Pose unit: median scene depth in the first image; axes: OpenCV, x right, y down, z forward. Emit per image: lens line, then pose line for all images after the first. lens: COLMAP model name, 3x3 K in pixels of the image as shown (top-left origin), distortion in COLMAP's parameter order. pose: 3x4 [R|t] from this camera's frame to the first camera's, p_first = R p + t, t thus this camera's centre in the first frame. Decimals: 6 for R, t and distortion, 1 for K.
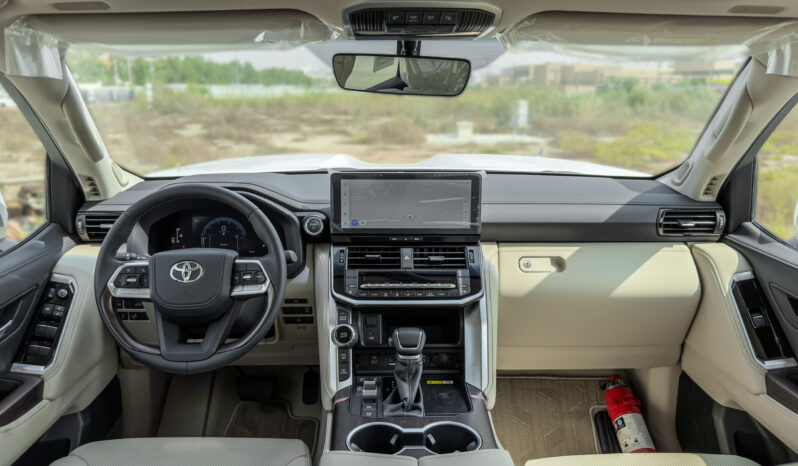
lens RADIAL K [[604.0, 0, 391.4], [0, 604.0, 241.0], [0, 0, 1]] dist [-0.000903, -0.014731]
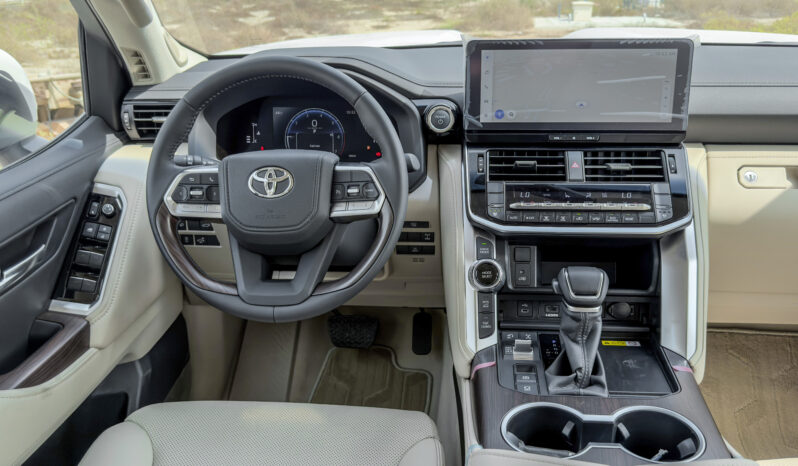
lens RADIAL K [[688.3, 0, 398.8], [0, 688.3, 243.4], [0, 0, 1]] dist [0.019230, -0.082792]
pose [[0.992569, 0.020622, -0.119920, -0.078145], [-0.004106, 0.990650, 0.136370, 0.009596], [0.121611, -0.134864, 0.983373, 0.184676]]
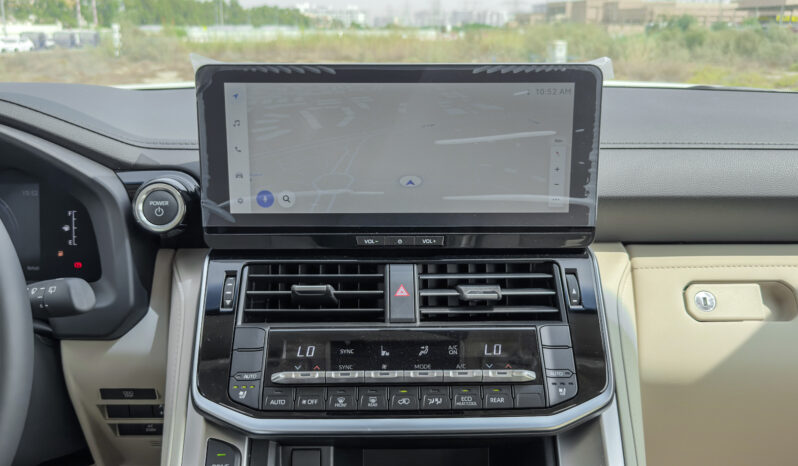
lens RADIAL K [[688.3, 0, 396.4], [0, 688.3, 248.2], [0, 0, 1]] dist [0.019230, -0.082792]
pose [[0.999937, -0.002283, -0.010985, 0.026638], [0.002901, 0.998390, 0.056645, -0.023519], [0.010838, -0.056673, 0.998334, 0.566855]]
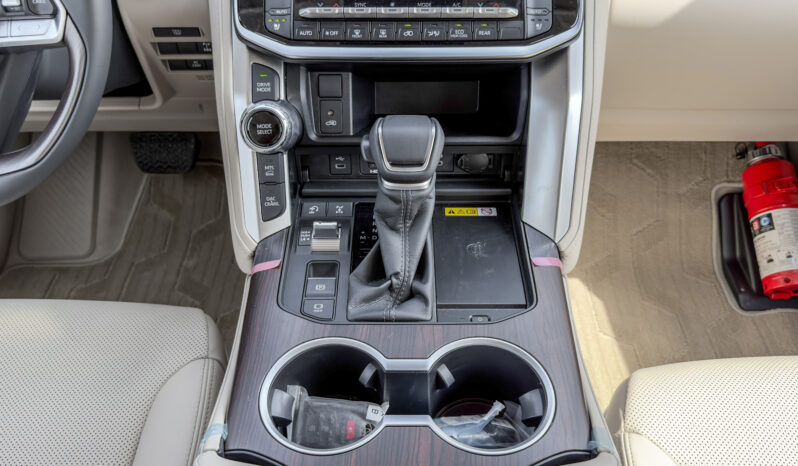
lens RADIAL K [[688.3, 0, 398.8], [0, 688.3, 236.6], [0, 0, 1]] dist [0.019230, -0.082792]
pose [[0.999713, 0.013386, -0.019877, 0.031125], [-0.002080, 0.874791, 0.484496, -0.023289], [0.023874, -0.484315, 0.874568, 0.464896]]
